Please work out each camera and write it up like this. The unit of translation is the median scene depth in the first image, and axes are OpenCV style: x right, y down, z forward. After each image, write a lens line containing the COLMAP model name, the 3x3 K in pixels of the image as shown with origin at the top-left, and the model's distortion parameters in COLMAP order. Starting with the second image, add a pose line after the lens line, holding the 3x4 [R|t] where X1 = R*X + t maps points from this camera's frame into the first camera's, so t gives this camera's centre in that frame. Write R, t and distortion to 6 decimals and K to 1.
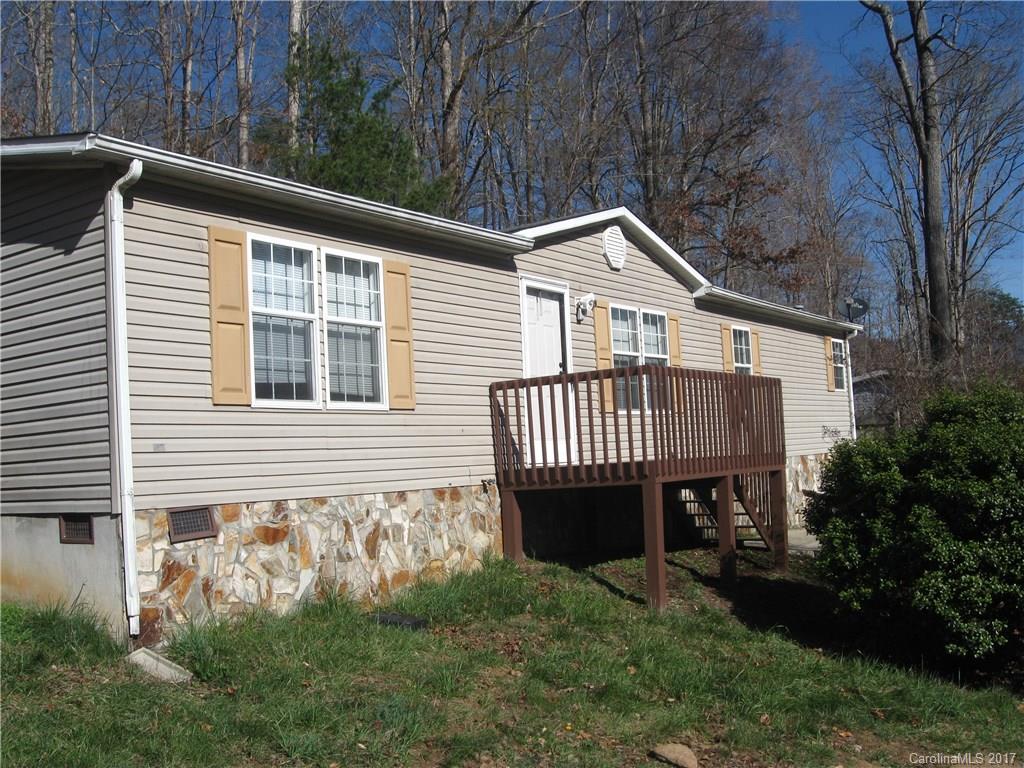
lens RADIAL K [[1057.8, 0, 516.5], [0, 1057.8, 406.0], [0, 0, 1]] dist [-0.154487, 0.101469]
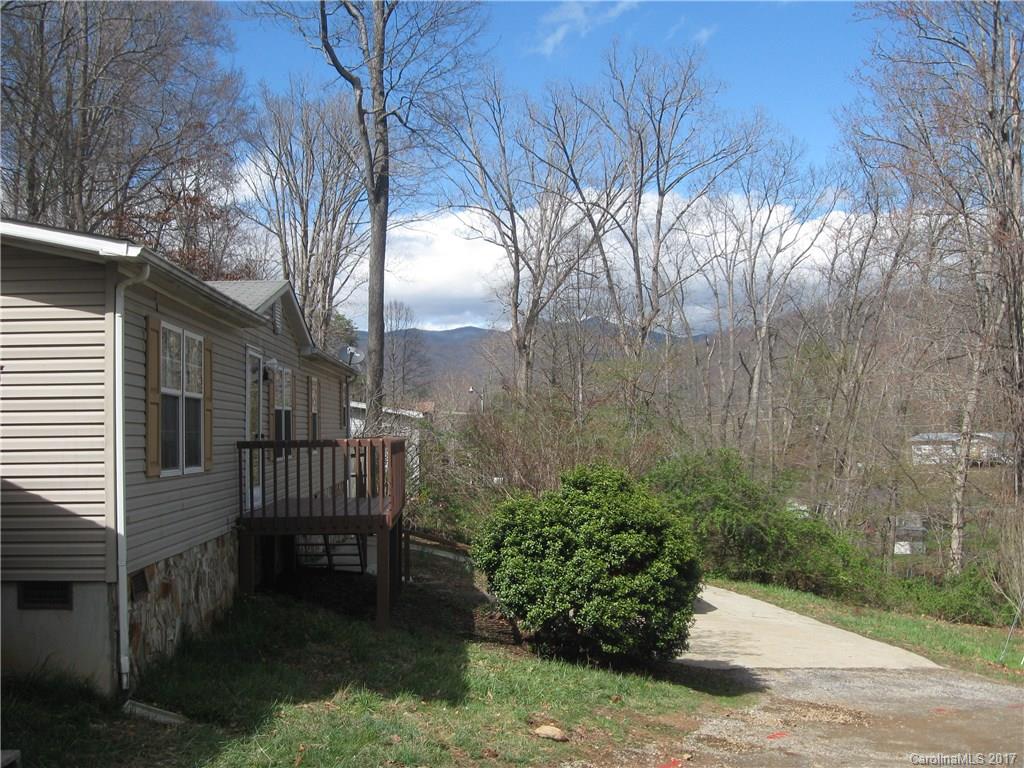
lens RADIAL K [[1057.8, 0, 516.5], [0, 1057.8, 406.0], [0, 0, 1]] dist [-0.154487, 0.101469]
pose [[0.793327, 0.057733, 0.606052, -0.453502], [-0.060911, 0.998025, -0.015340, -0.059001], [-0.605741, -0.024746, 0.795277, -0.086367]]
